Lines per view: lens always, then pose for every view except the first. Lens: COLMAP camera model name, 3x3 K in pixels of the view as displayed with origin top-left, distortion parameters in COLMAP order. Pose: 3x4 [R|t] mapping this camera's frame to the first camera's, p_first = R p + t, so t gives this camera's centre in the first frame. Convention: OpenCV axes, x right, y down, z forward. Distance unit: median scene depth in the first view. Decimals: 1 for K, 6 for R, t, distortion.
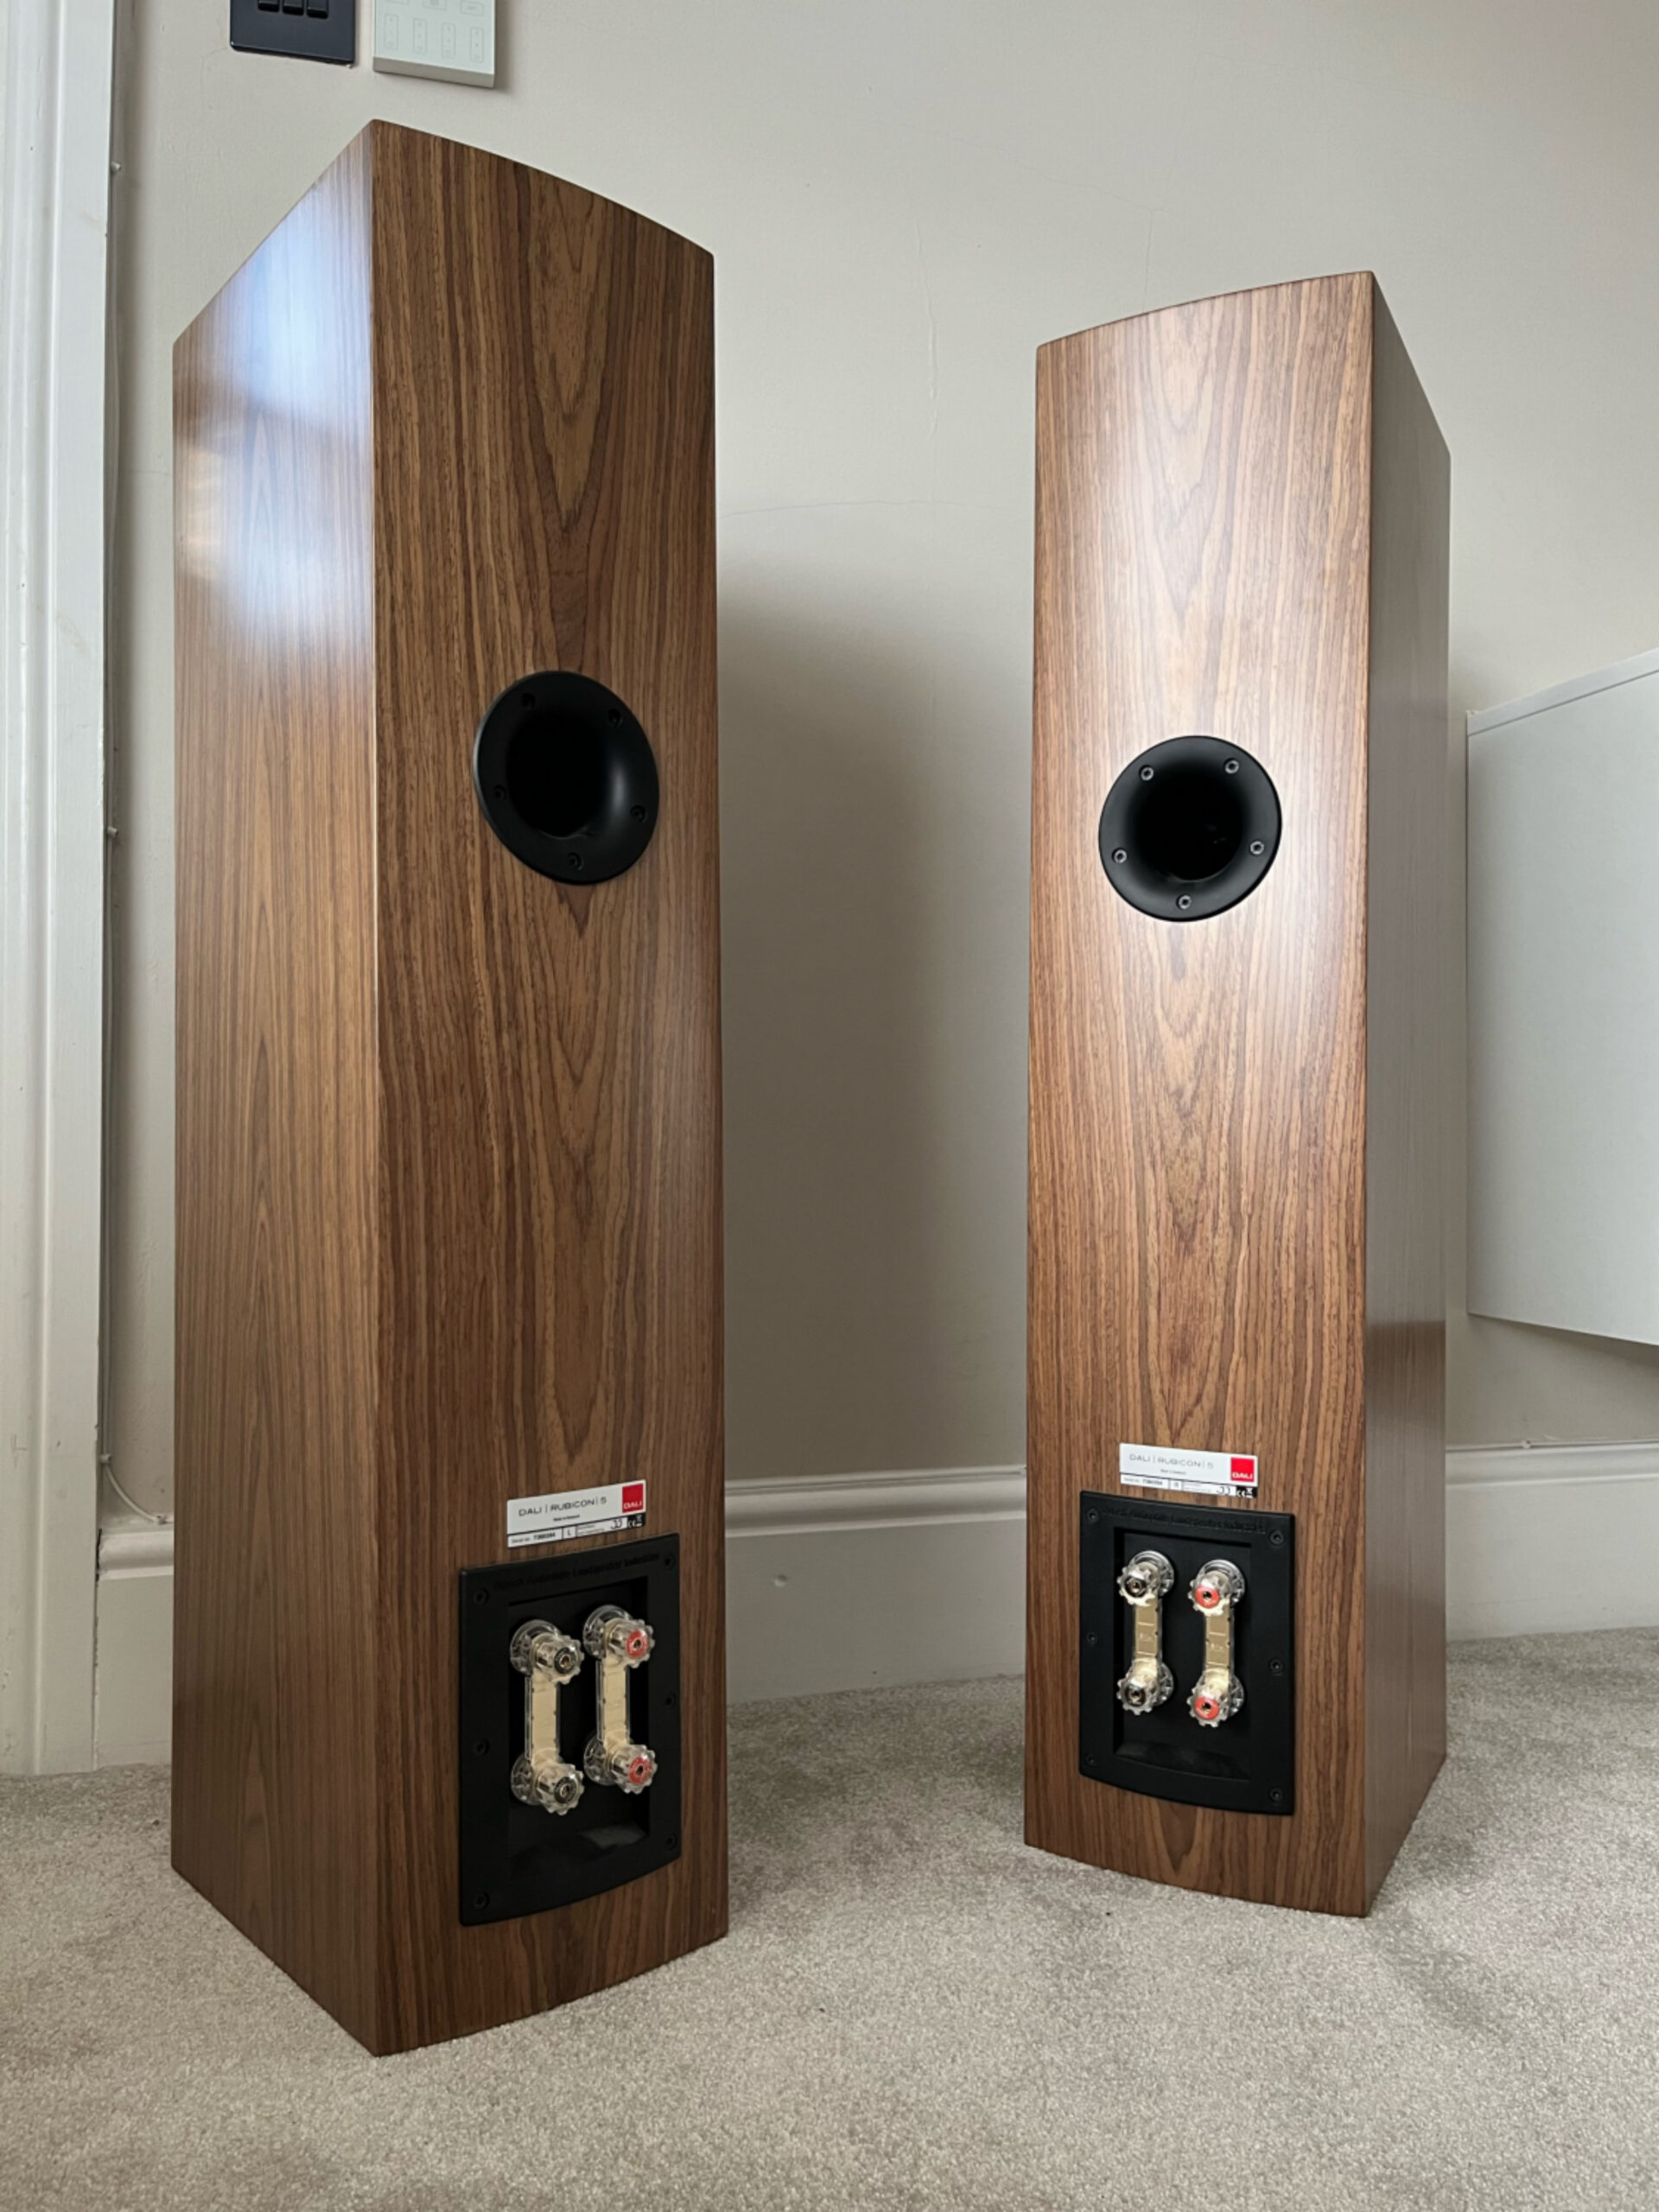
lens RADIAL K [[1693.8, 0, 844.6], [0, 1693.8, 1098.8], [0, 0, 1]] dist [0.054846, -0.071372]
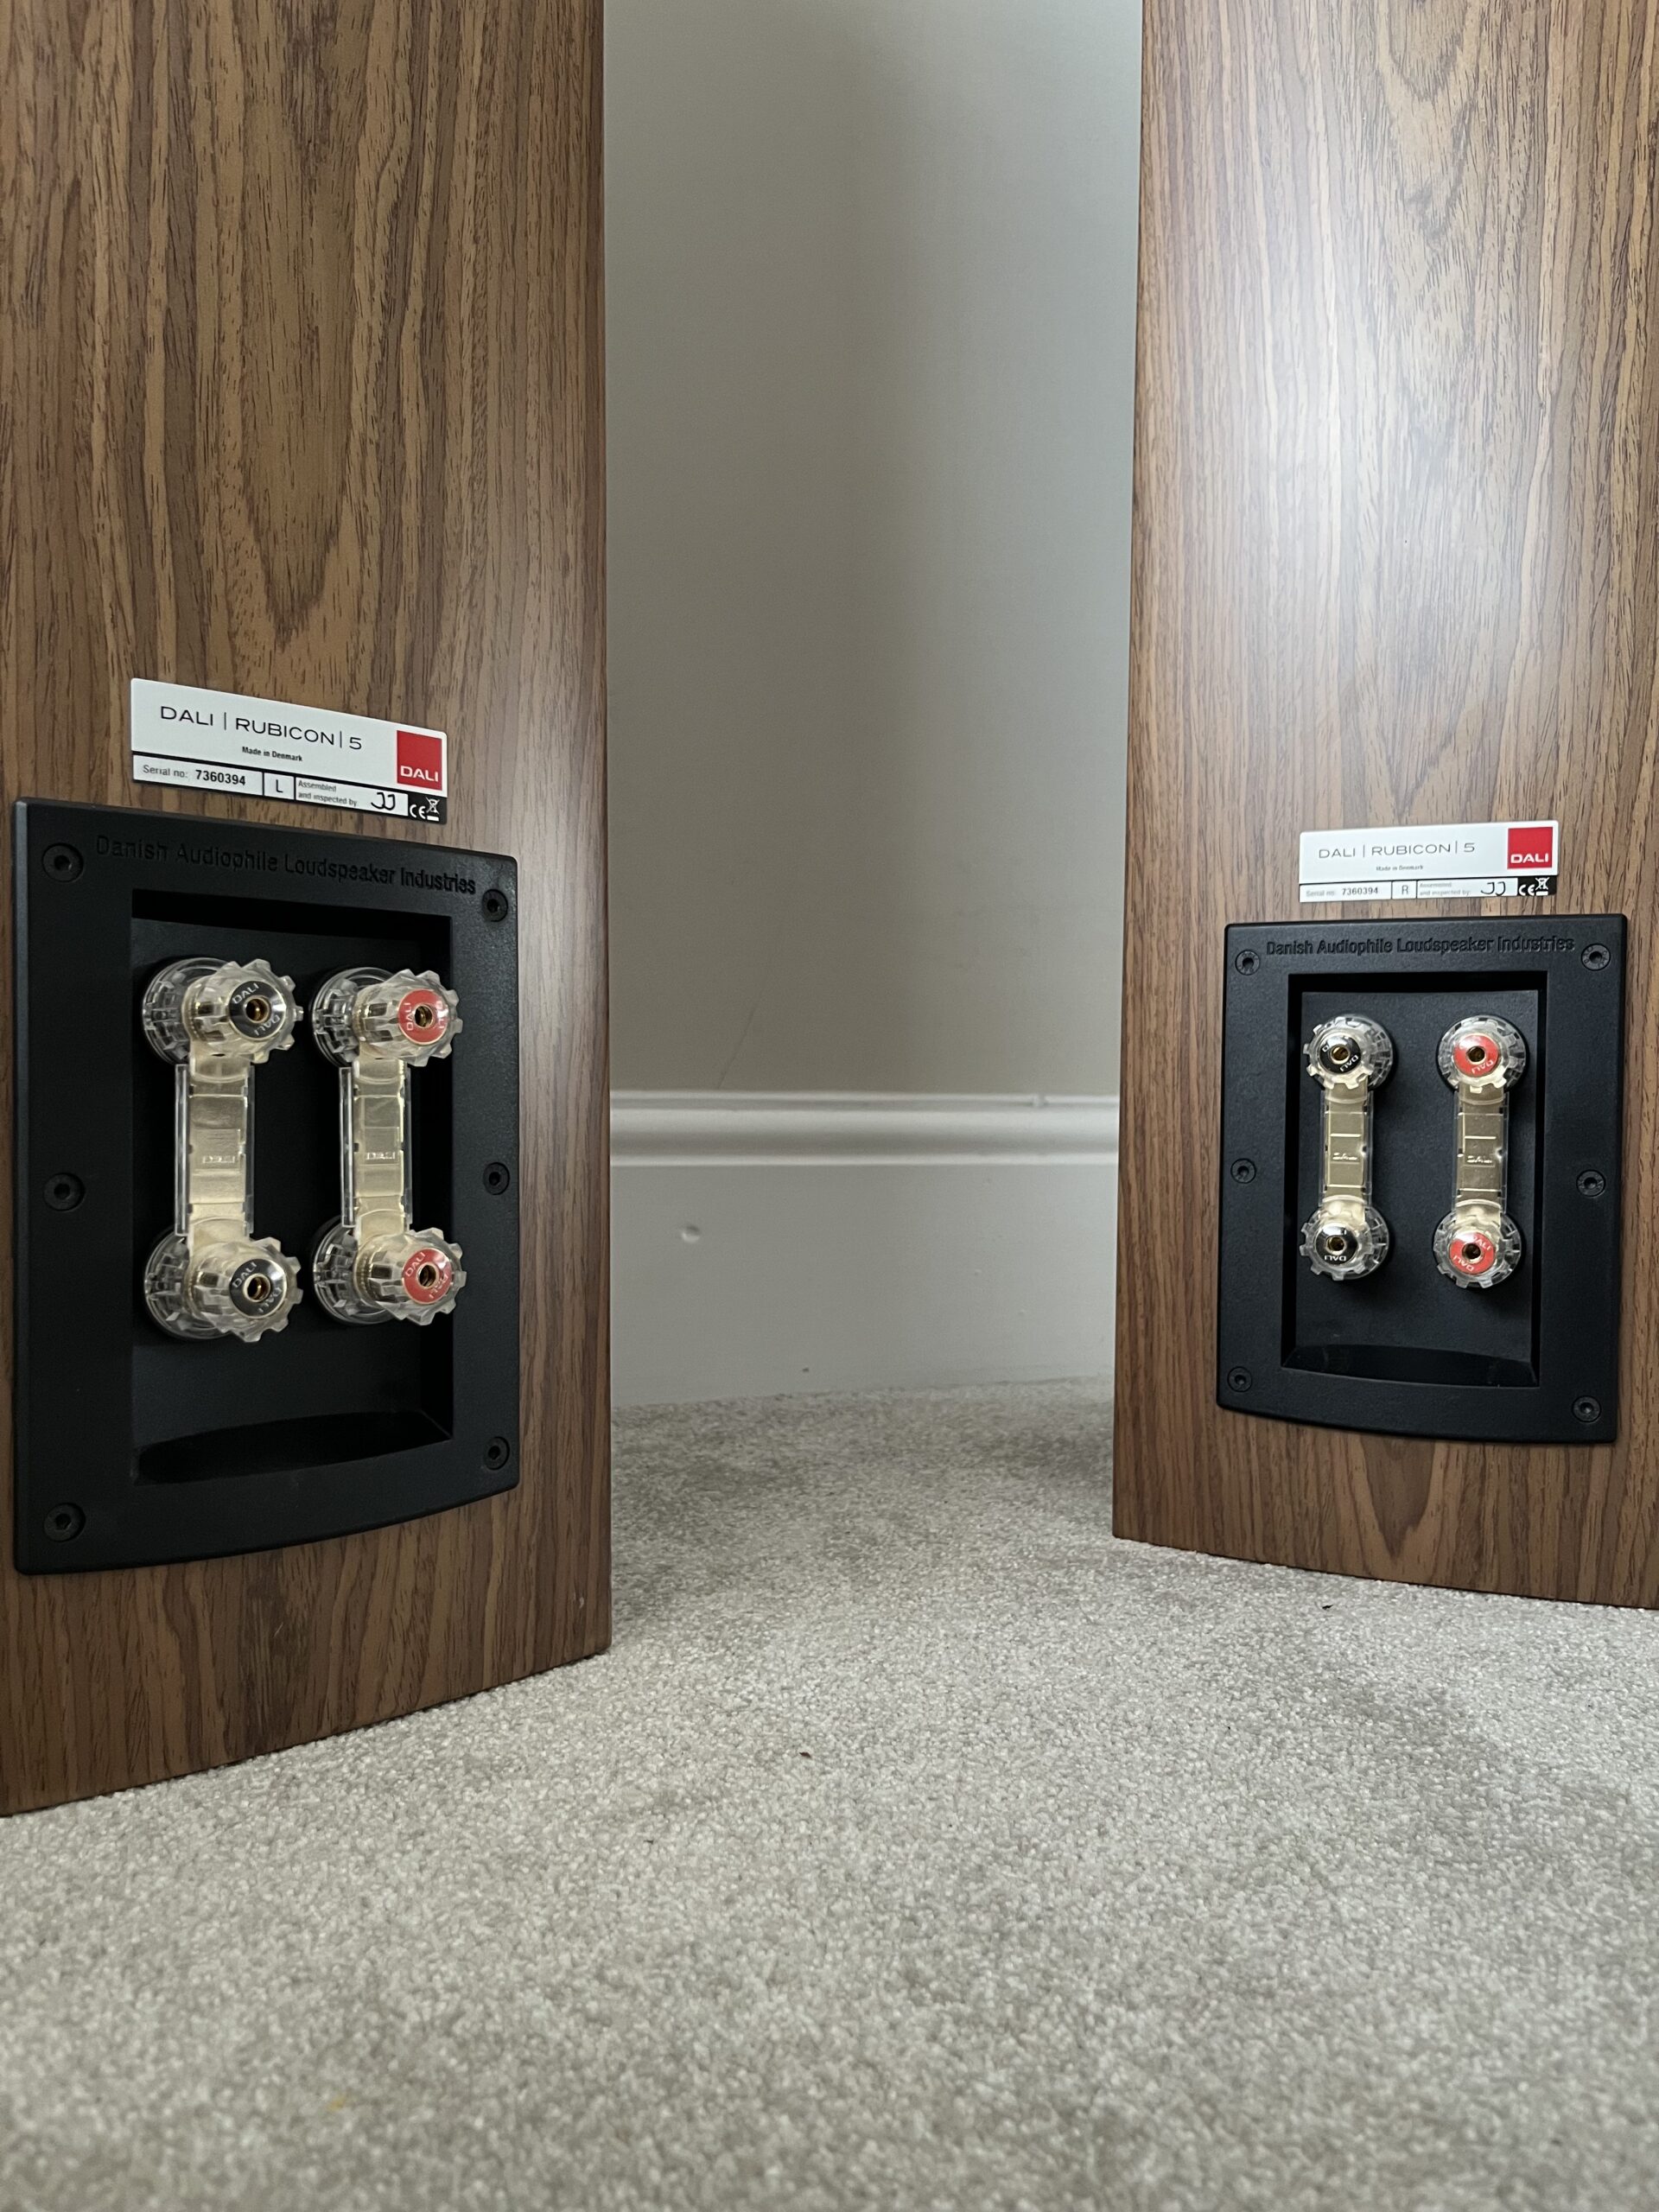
lens RADIAL K [[1693.8, 0, 842.2], [0, 1693.8, 1092.5], [0, 0, 1]] dist [0.054846, -0.071372]
pose [[0.997714, 0.006674, 0.067240, -0.035234], [-0.008314, 0.999674, 0.024138, 0.320544], [-0.067057, -0.024641, 0.997445, 0.501178]]
